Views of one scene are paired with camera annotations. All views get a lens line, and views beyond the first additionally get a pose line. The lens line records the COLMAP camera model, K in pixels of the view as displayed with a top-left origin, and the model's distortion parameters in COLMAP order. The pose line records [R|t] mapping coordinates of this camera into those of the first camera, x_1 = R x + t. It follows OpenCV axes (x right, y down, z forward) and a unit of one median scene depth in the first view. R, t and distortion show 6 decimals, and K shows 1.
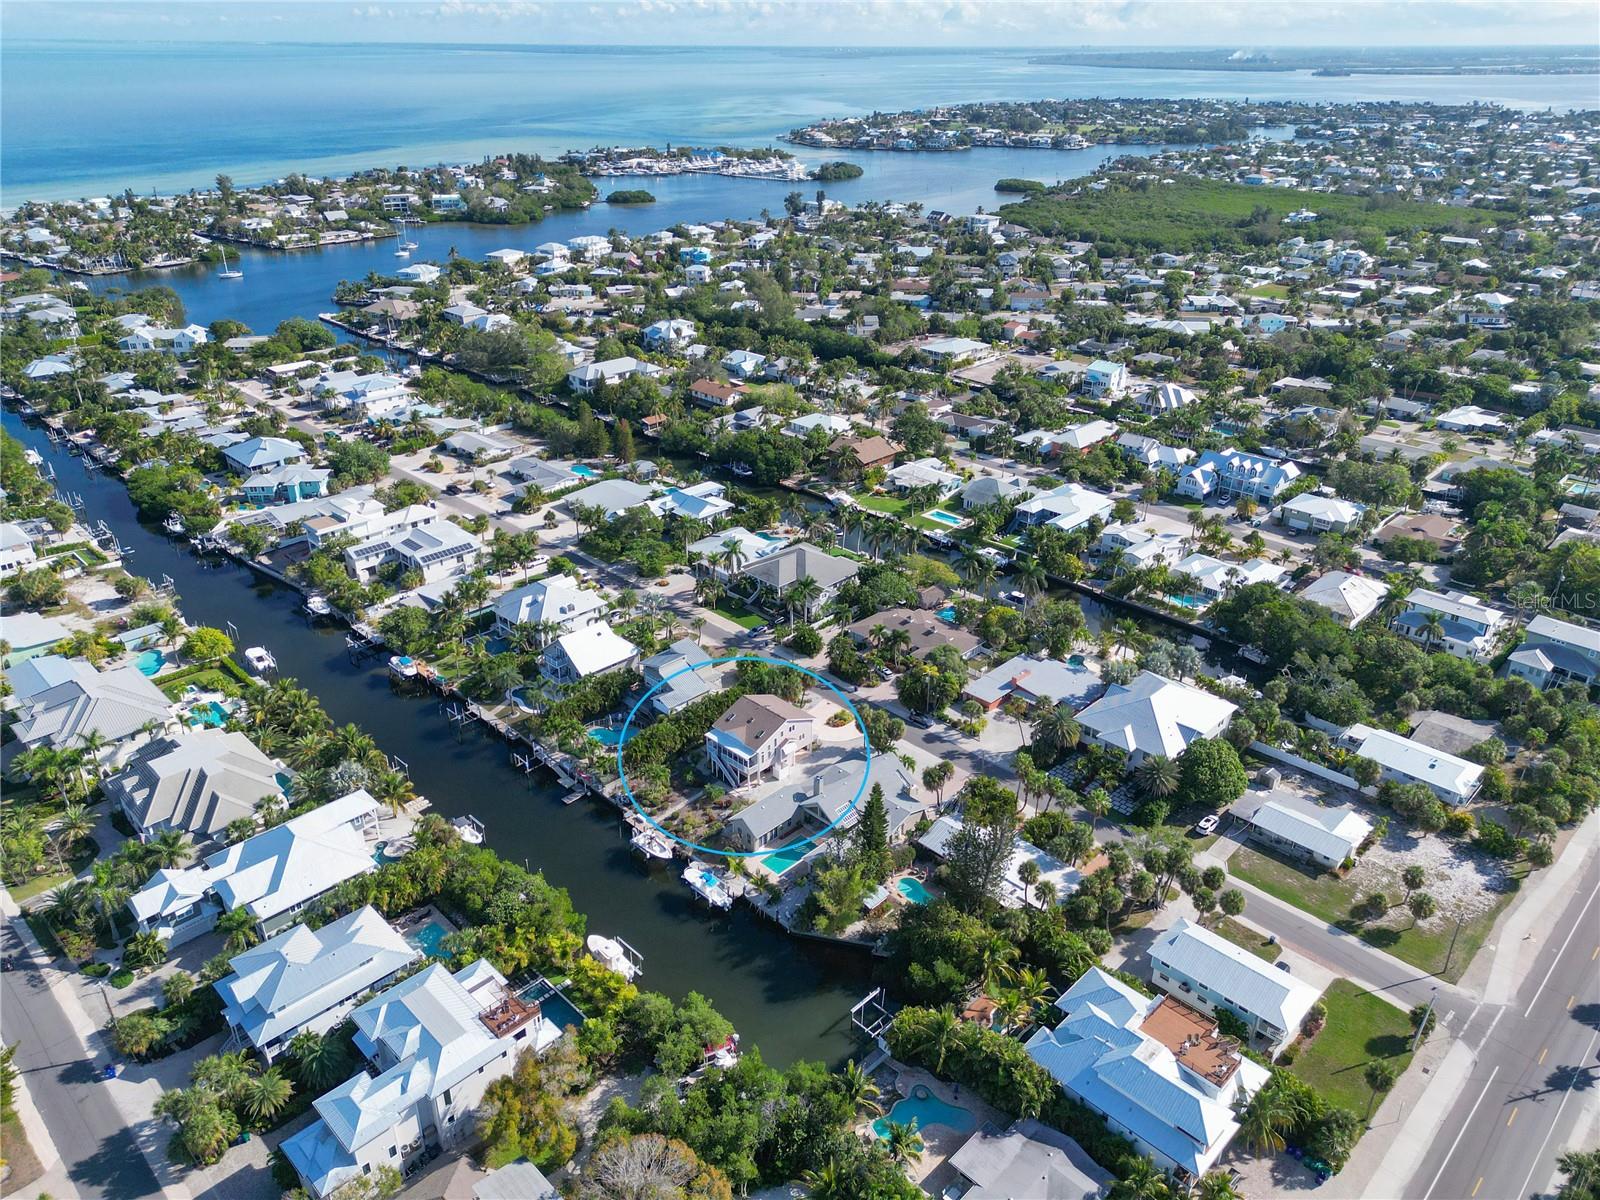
lens RADIAL K [[1118.7, 0, 800.0], [0, 1118.7, 600.0], [0, 0, 1]] dist [0.072232, -0.070297]
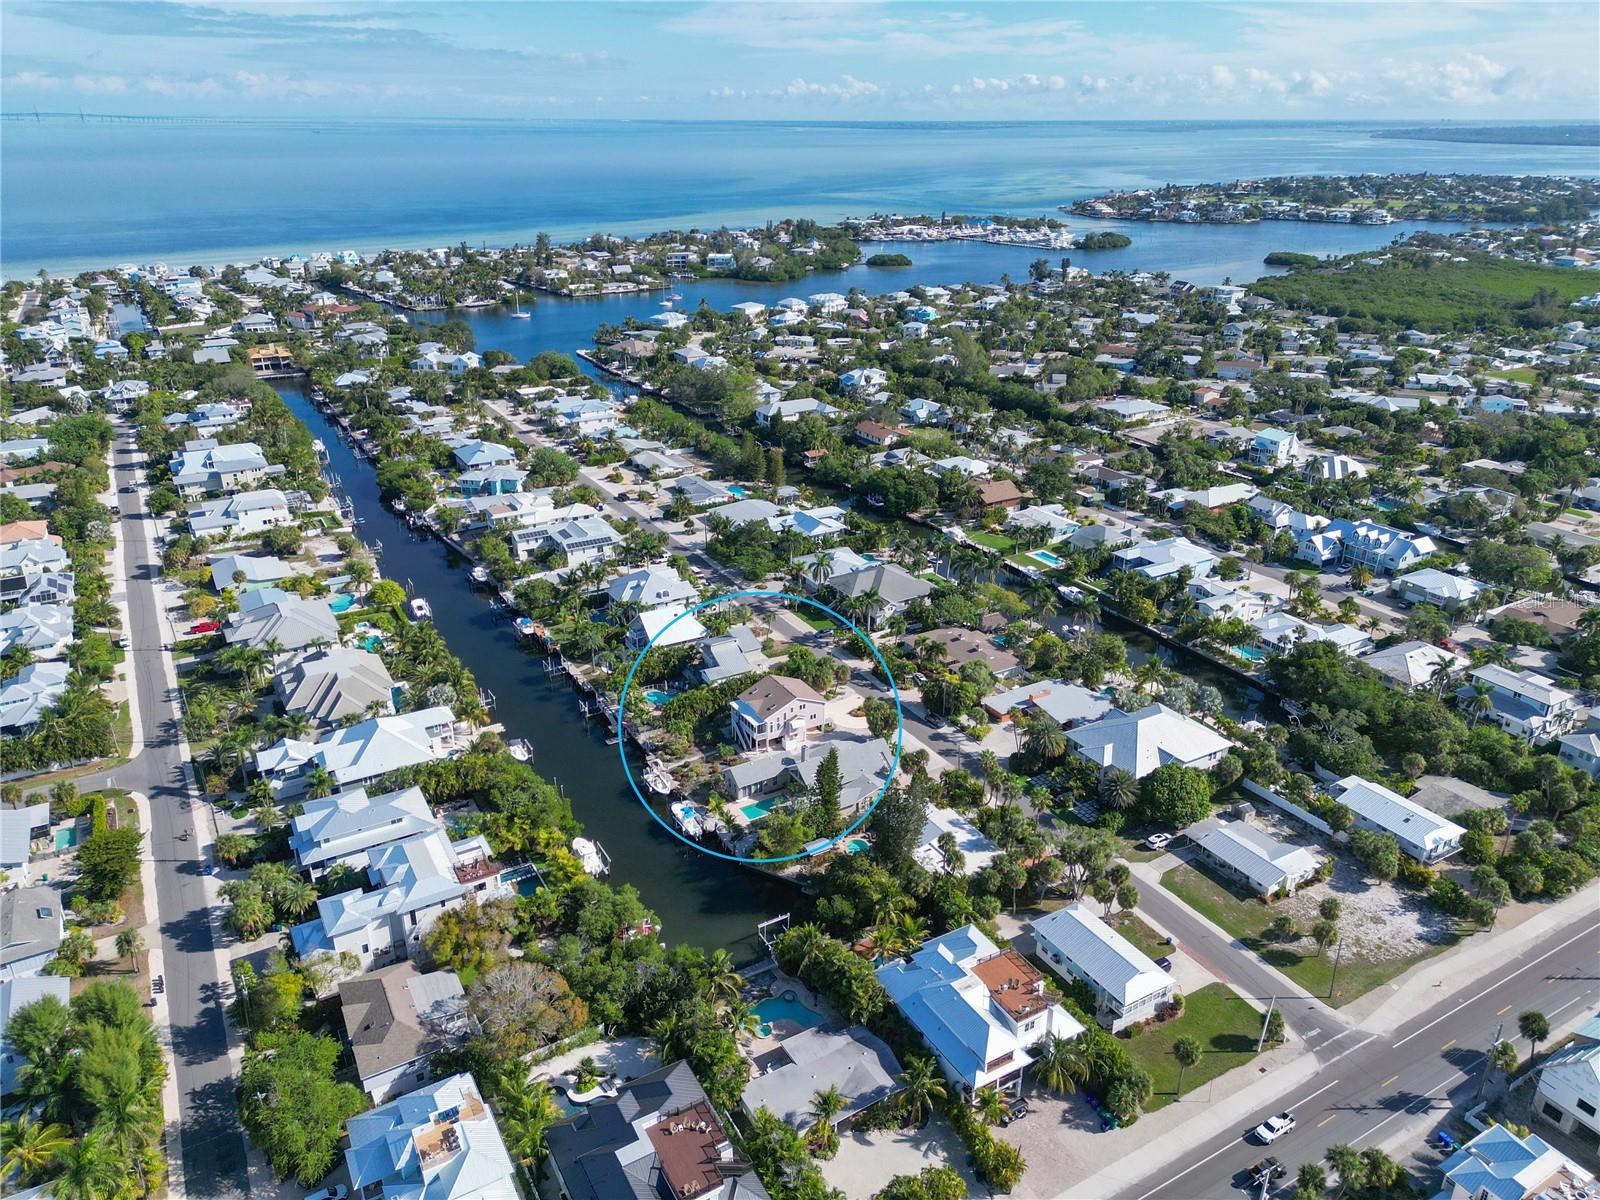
lens RADIAL K [[1118.7, 0, 800.0], [0, 1118.7, 600.0], [0, 0, 1]] dist [0.072232, -0.070297]
pose [[0.965826, 0.101965, -0.238294, 0.160947], [-0.114726, 0.992580, -0.040274, 0.034278], [0.232419, 0.066236, 0.970358, -0.070251]]
